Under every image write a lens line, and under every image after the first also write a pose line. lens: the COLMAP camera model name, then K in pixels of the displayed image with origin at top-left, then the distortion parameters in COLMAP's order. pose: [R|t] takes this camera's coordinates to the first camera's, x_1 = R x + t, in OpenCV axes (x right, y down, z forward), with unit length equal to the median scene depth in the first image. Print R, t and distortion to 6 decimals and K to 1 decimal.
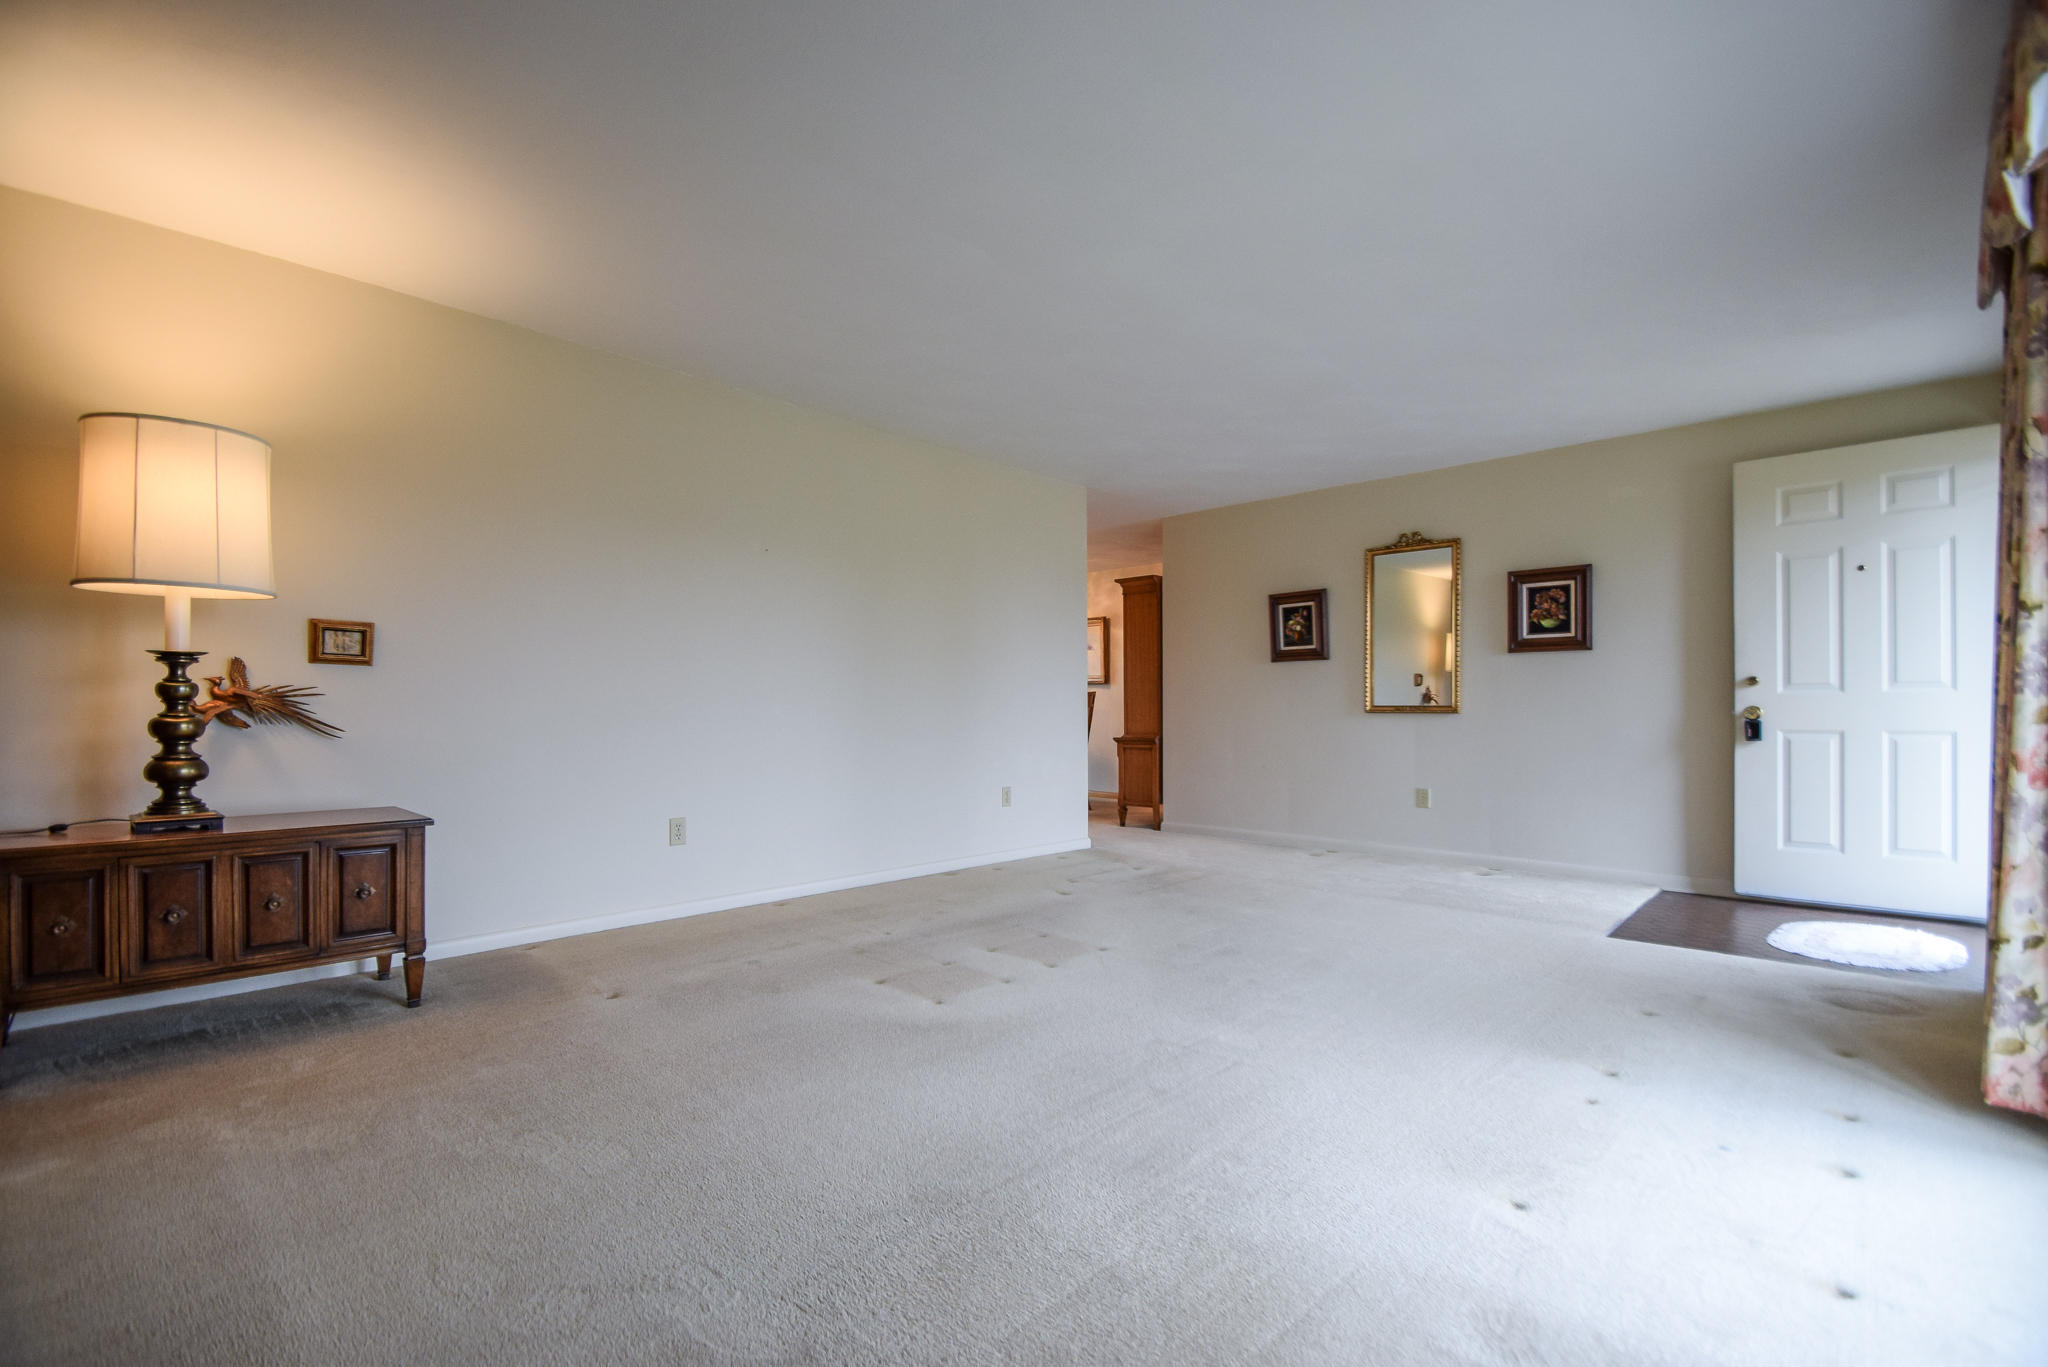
lens RADIAL K [[898.5, 0, 1021.0], [0, 898.5, 712.8], [0, 0, 1]] dist [0.015422, -0.015604]
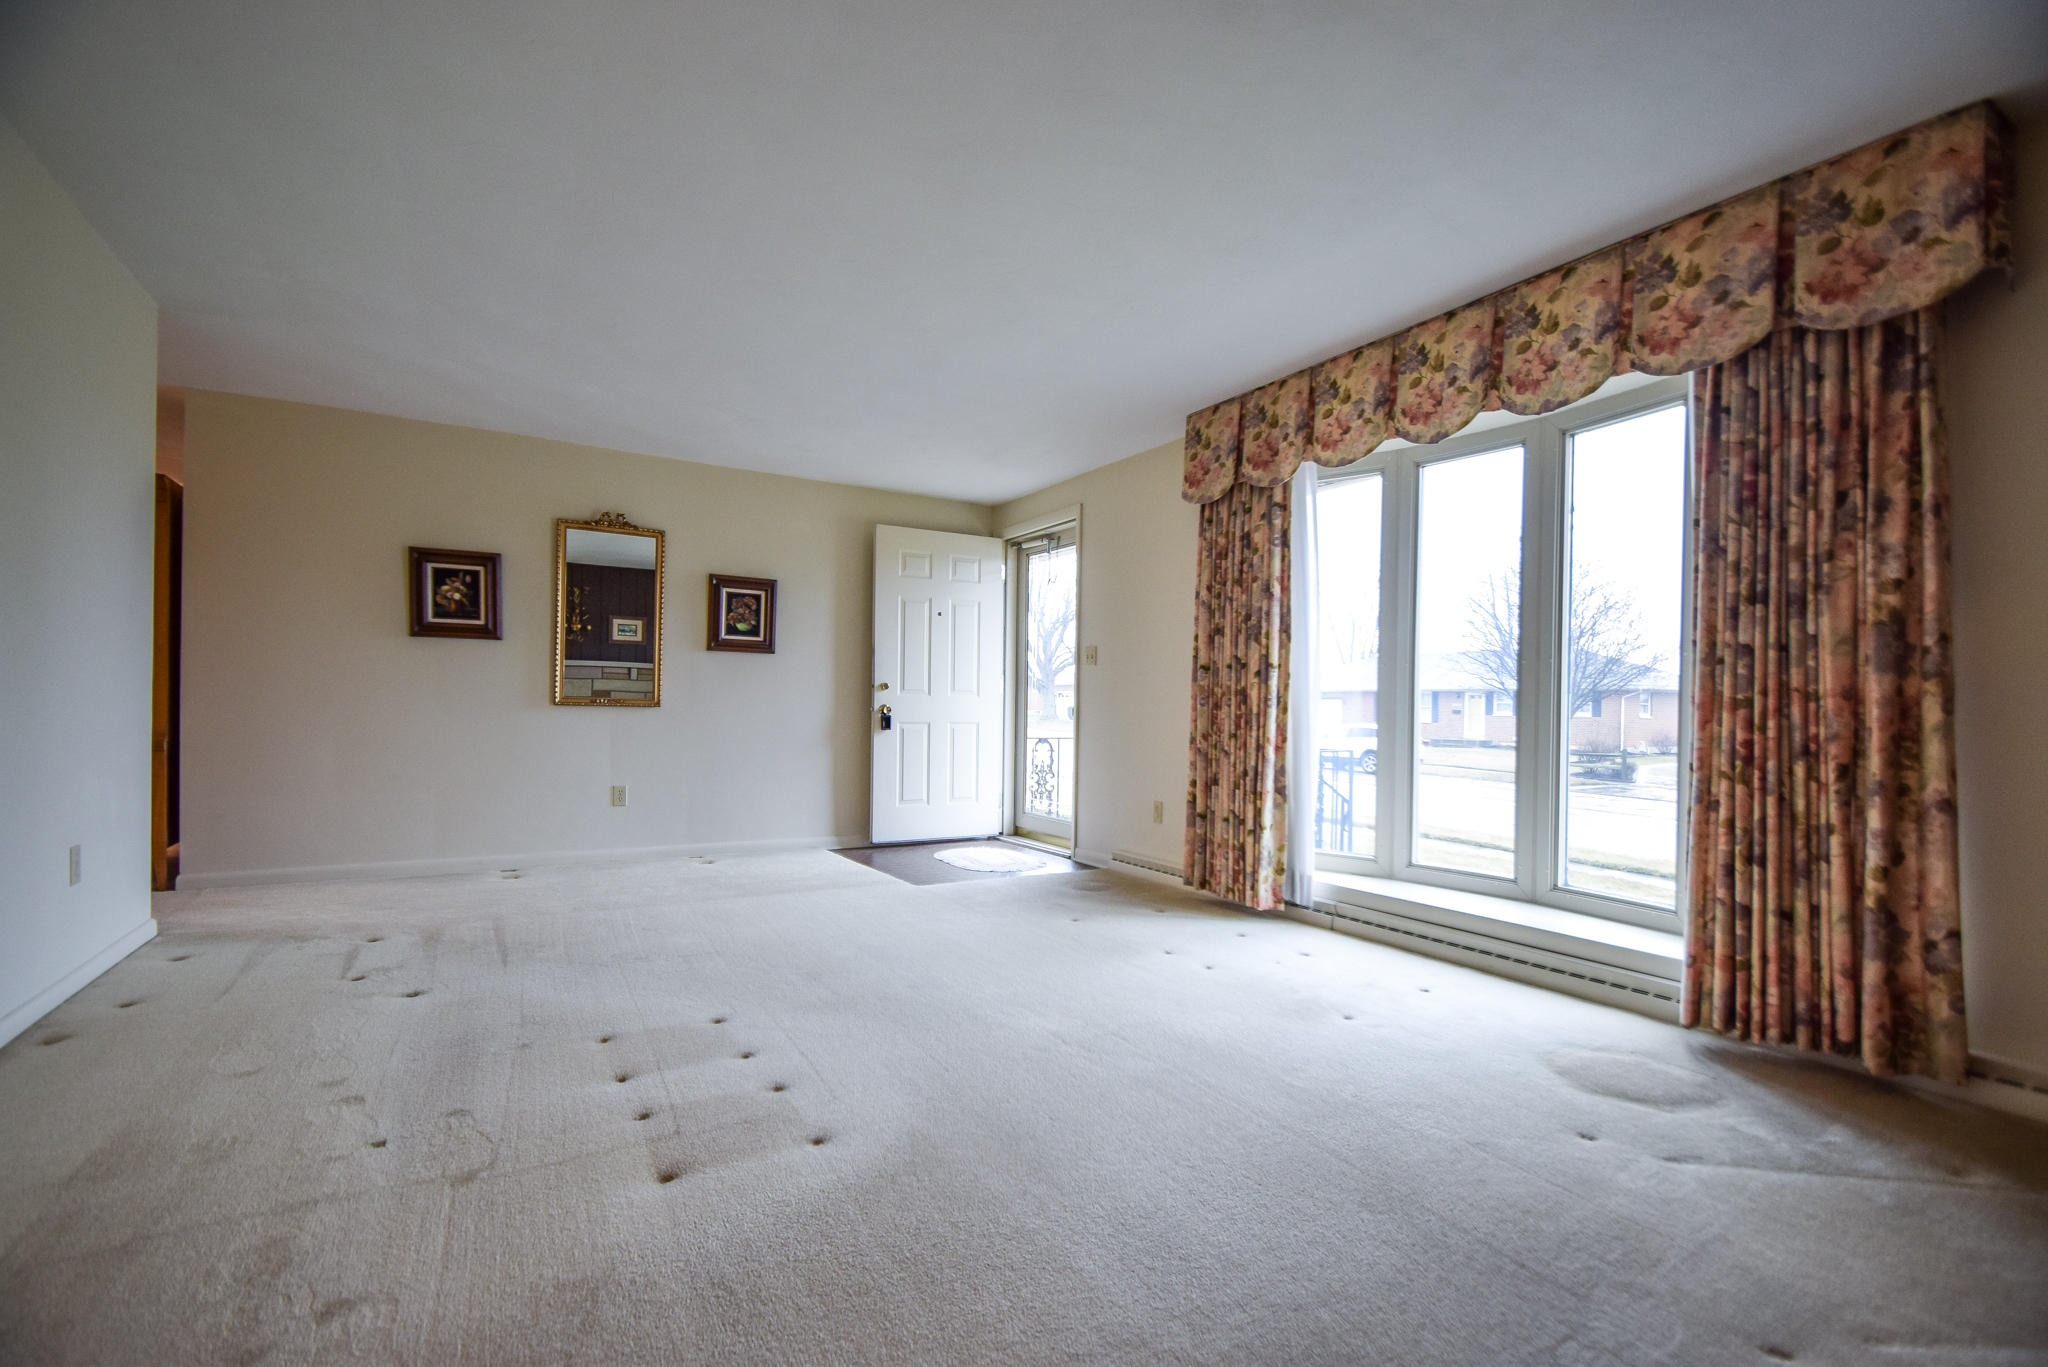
lens RADIAL K [[898.5, 0, 1021.0], [0, 898.5, 712.8], [0, 0, 1]] dist [0.015422, -0.015604]
pose [[0.267624, -0.000129, 0.963523, -0.449906], [-0.014951, 0.999879, 0.004286, -0.003988], [-0.963407, -0.015553, 0.267590, 0.432555]]
